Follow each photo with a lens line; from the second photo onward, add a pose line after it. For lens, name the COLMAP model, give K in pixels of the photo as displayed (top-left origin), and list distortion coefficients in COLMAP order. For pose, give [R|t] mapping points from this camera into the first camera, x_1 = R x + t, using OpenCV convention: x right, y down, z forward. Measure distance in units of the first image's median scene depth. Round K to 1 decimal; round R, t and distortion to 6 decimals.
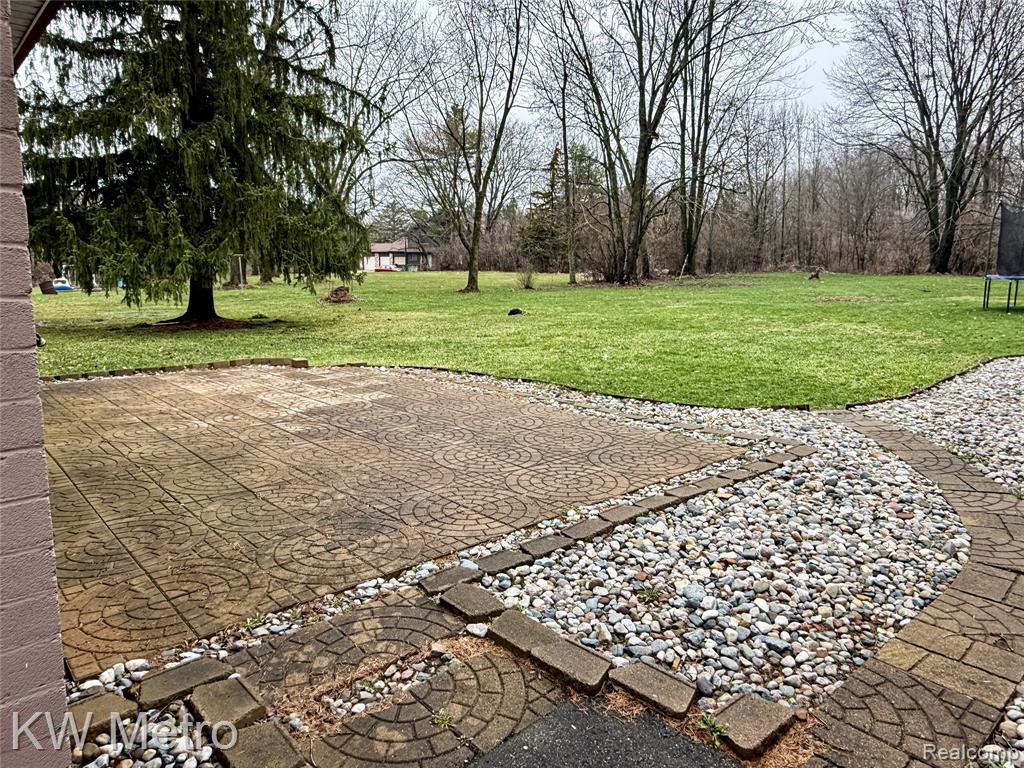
lens RADIAL K [[649.8, 0, 510.1], [0, 649.8, 365.9], [0, 0, 1]] dist [0.003642, 0.000971]
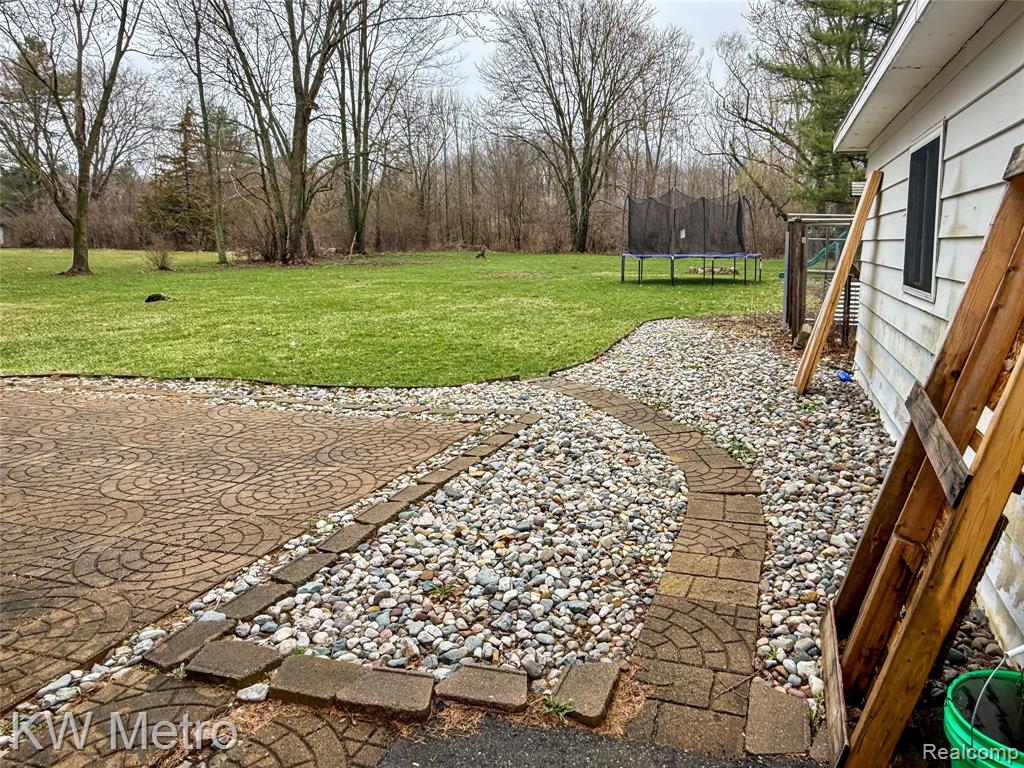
lens RADIAL K [[670.0, 0, 514.7], [0, 670.0, 331.8], [0, 0, 1]] dist [0.005001, -0.001088]
pose [[0.845603, -0.061199, 0.530293, -0.109318], [0.073709, 0.997277, -0.002444, -0.007835], [-0.528699, 0.041154, 0.847811, 0.062779]]
